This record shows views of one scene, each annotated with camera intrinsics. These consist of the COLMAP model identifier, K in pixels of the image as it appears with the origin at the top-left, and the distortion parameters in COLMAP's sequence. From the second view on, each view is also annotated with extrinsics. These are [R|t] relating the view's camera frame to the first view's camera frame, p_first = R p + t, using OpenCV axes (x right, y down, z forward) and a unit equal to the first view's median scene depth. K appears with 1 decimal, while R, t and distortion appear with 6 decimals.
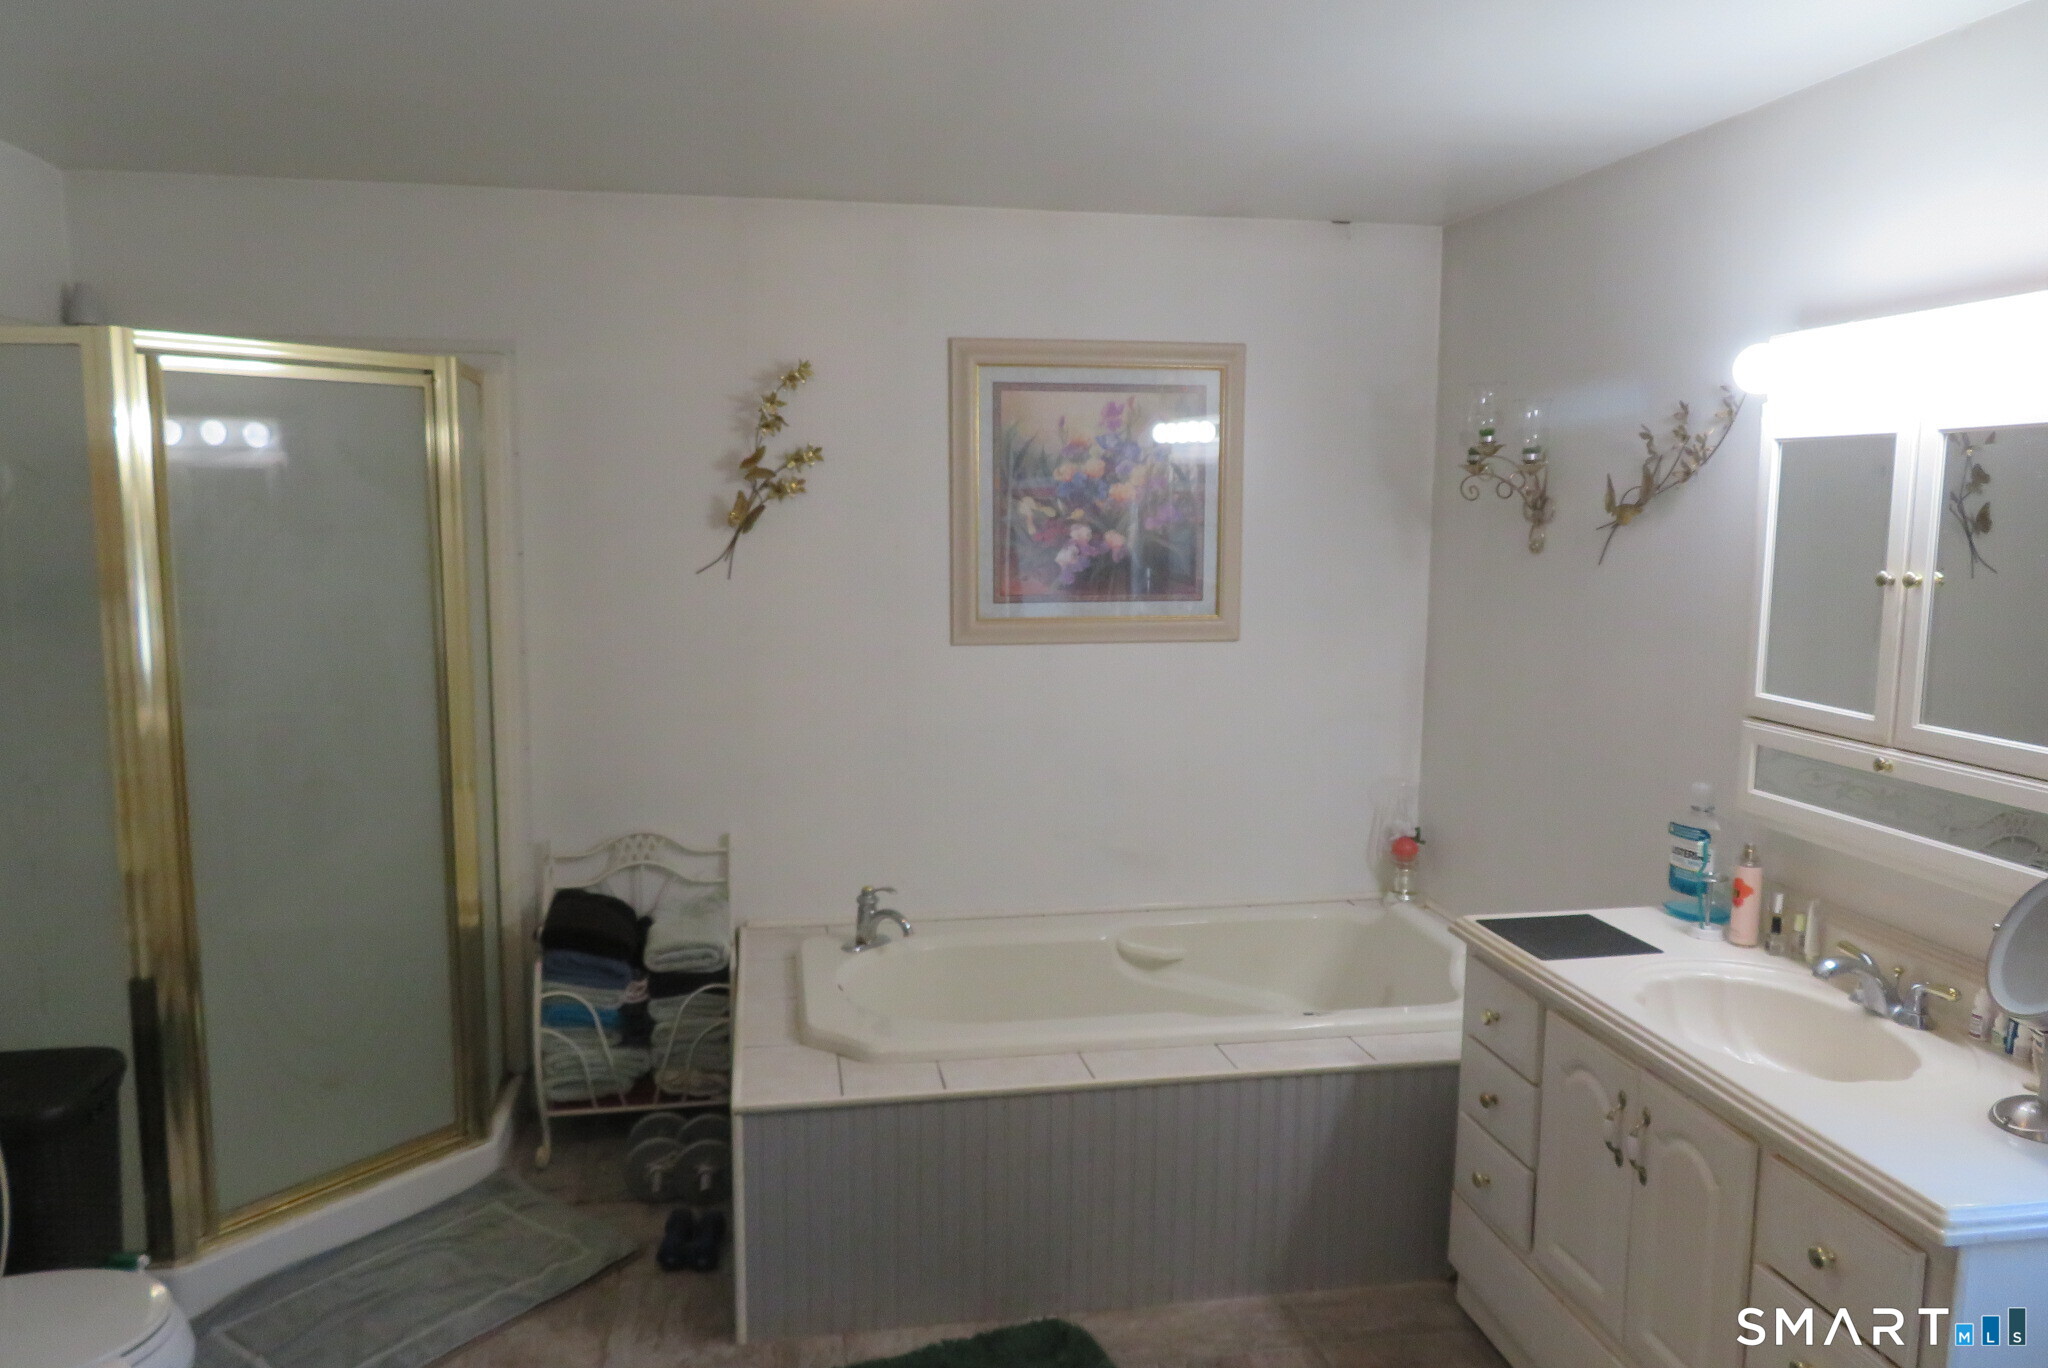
lens RADIAL K [[1467.2, 0, 1028.7], [0, 1467.2, 684.6], [0, 0, 1]] dist [-0.011955, 0.006251]
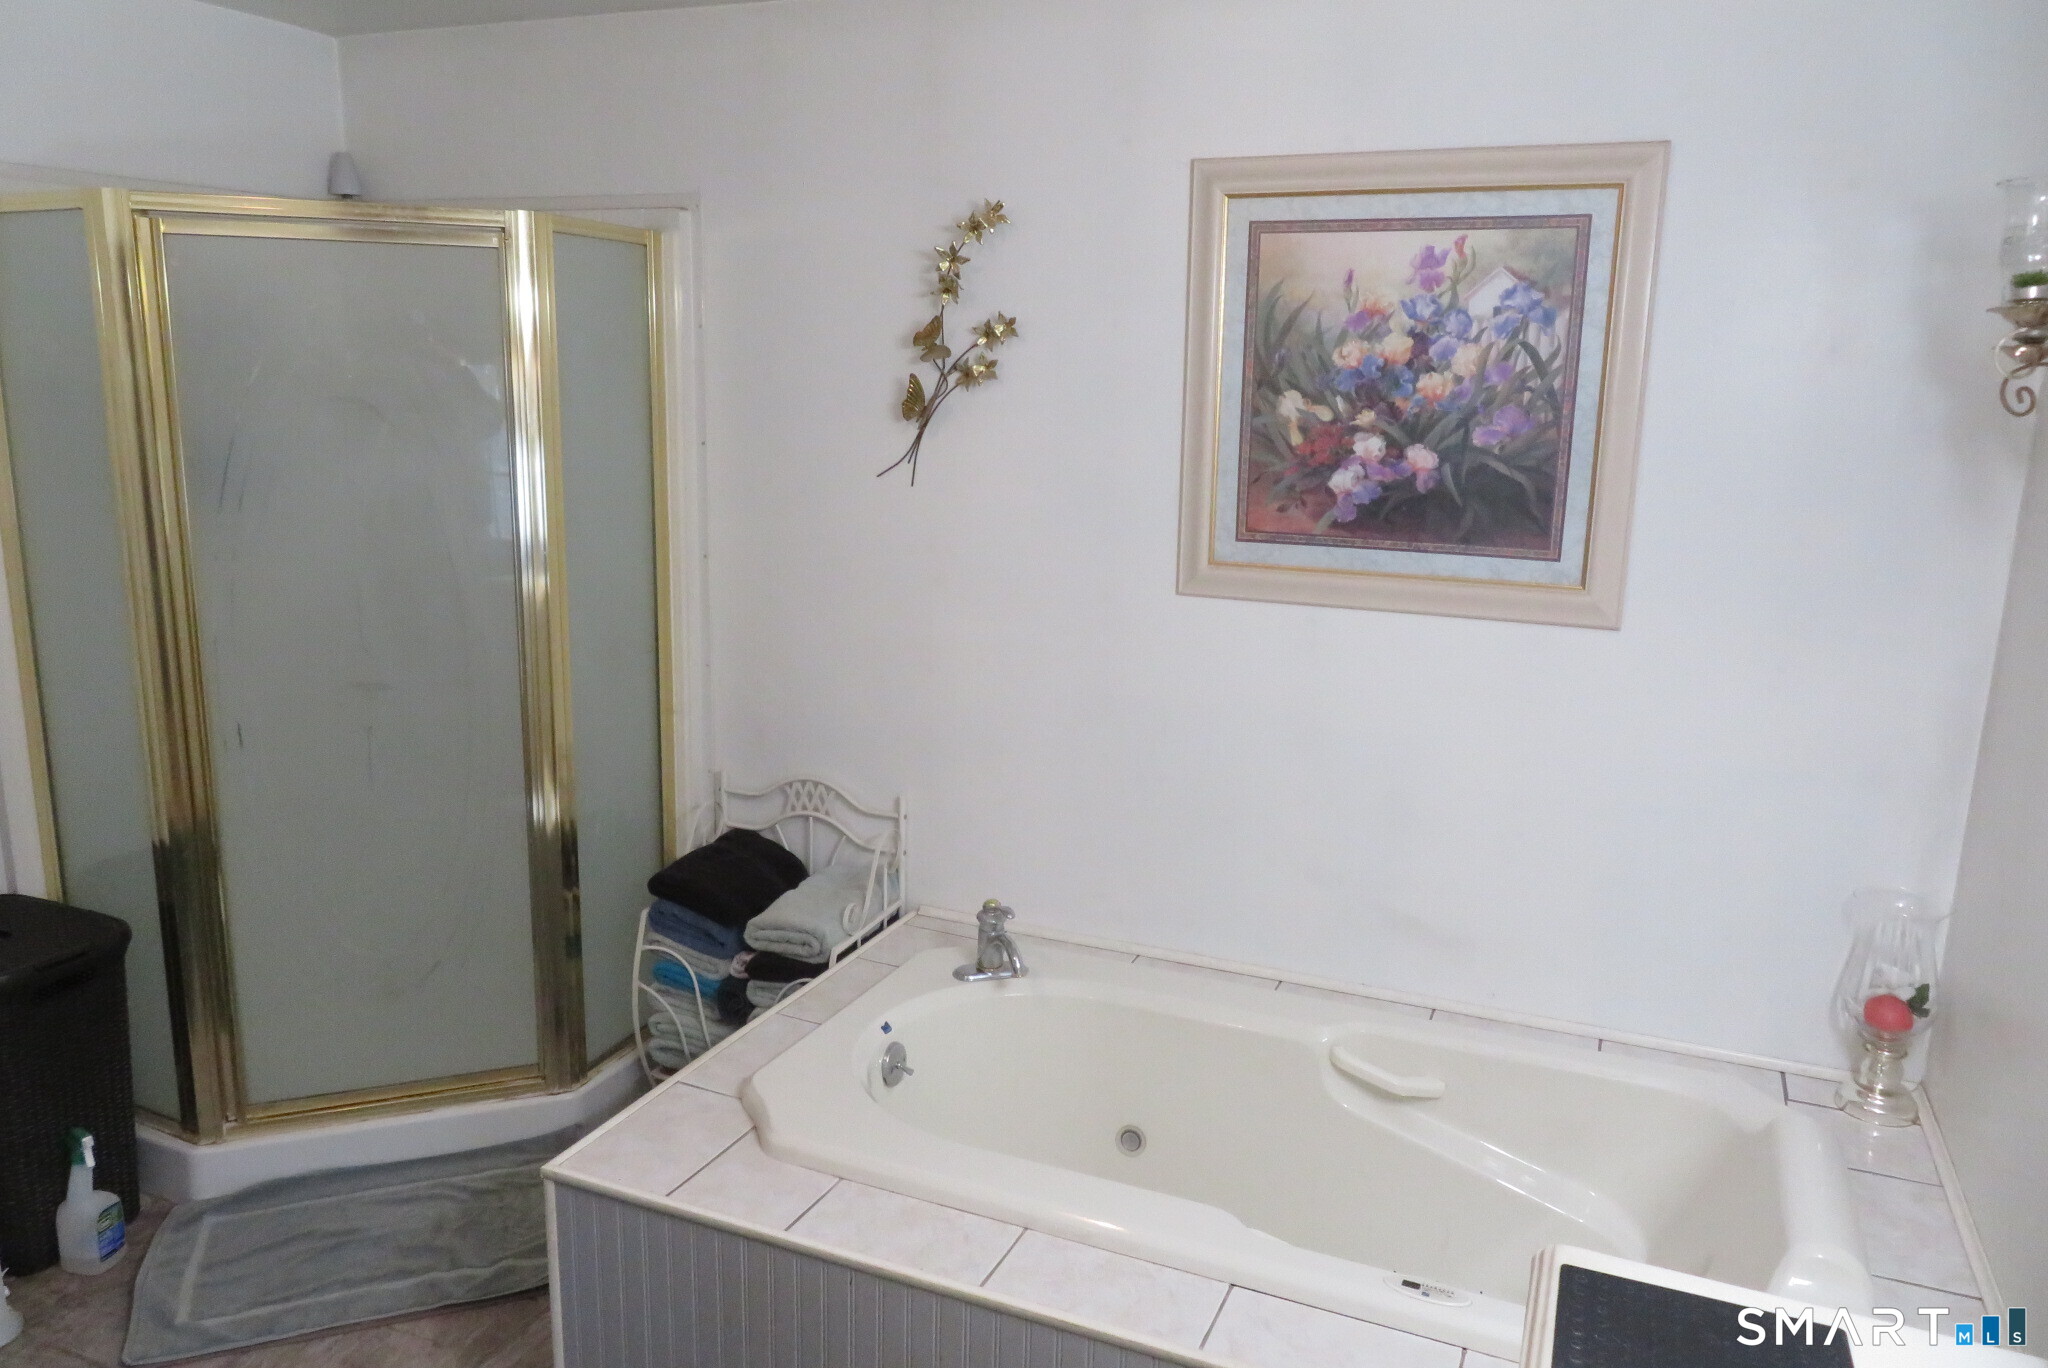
lens RADIAL K [[1467.2, 0, 1009.6], [0, 1467.2, 681.6], [0, 0, 1]] dist [-0.011955, 0.006251]
pose [[0.830060, 0.129053, -0.542536, 0.298299], [-0.089070, 0.991046, 0.099466, -0.052390], [0.550515, -0.034239, 0.834123, 0.371353]]
